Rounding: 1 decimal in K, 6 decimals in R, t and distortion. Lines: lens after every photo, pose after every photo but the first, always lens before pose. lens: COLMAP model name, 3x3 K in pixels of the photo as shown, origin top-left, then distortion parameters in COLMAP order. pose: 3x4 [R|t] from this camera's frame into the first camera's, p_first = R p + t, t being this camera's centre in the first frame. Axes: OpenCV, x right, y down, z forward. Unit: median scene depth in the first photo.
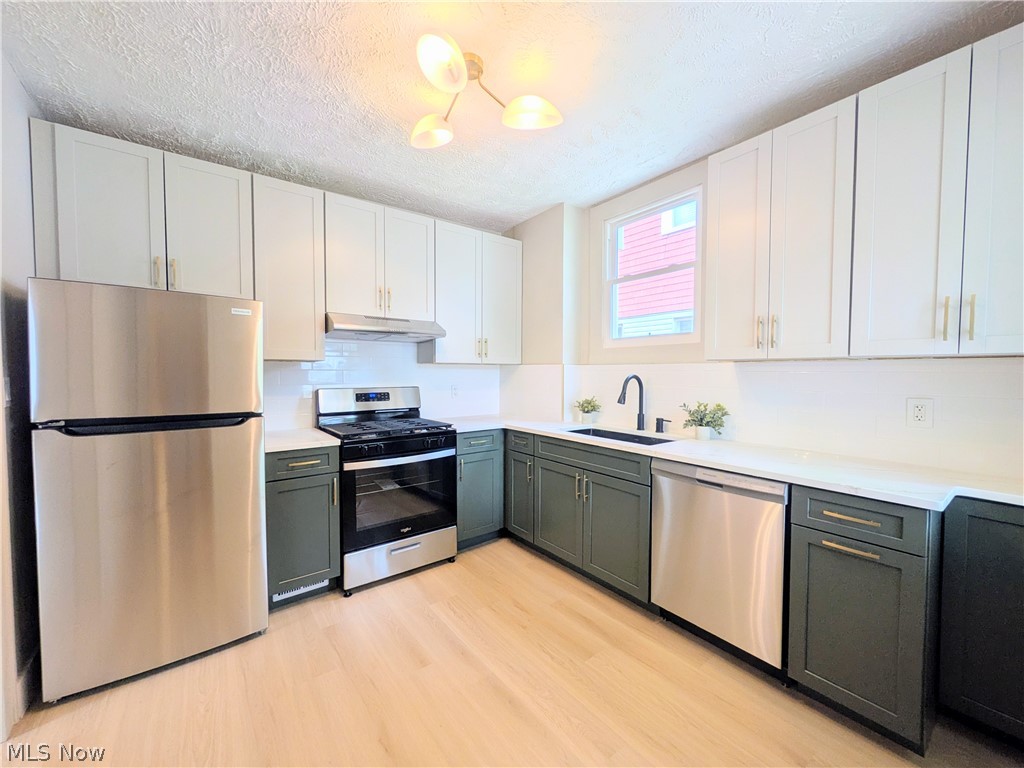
lens RADIAL K [[403.8, 0, 509.3], [0, 403.8, 387.4], [0, 0, 1]] dist [-0.001632, -0.000203]
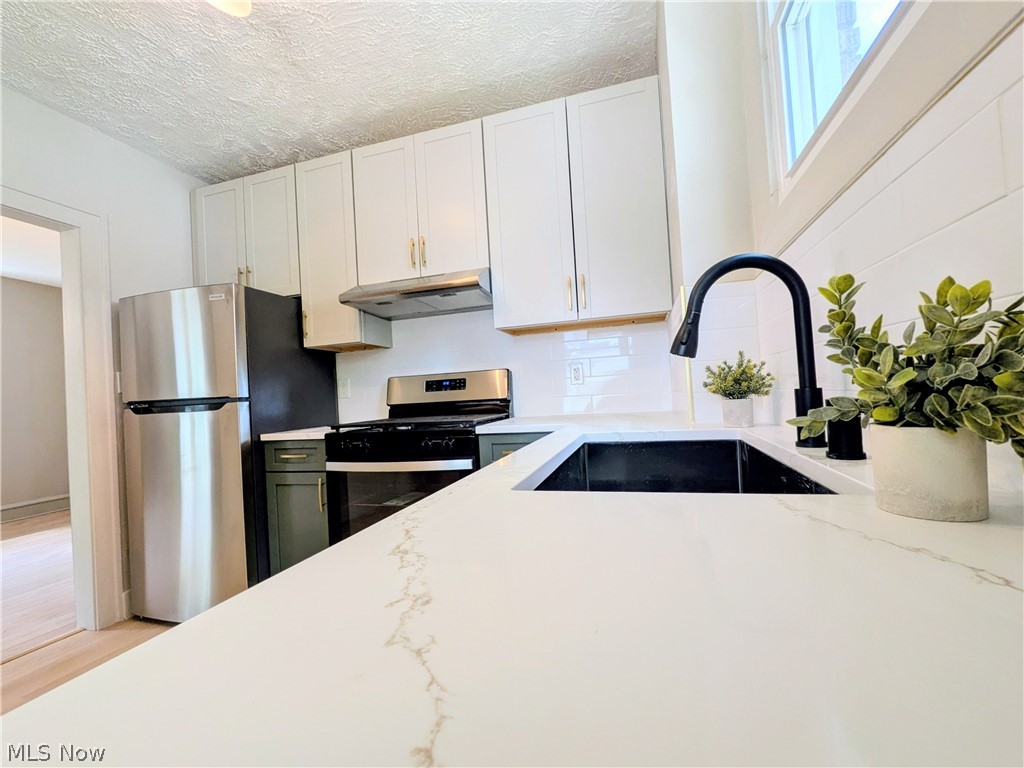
lens RADIAL K [[413.1, 0, 515.9], [0, 413.1, 394.9], [0, 0, 1]] dist [0.000426, 0.000002]
pose [[0.610655, -0.033482, -0.791188, 0.405129], [0.032333, 0.999327, -0.017335, 0.064793], [0.791236, -0.014996, 0.611327, 0.647064]]
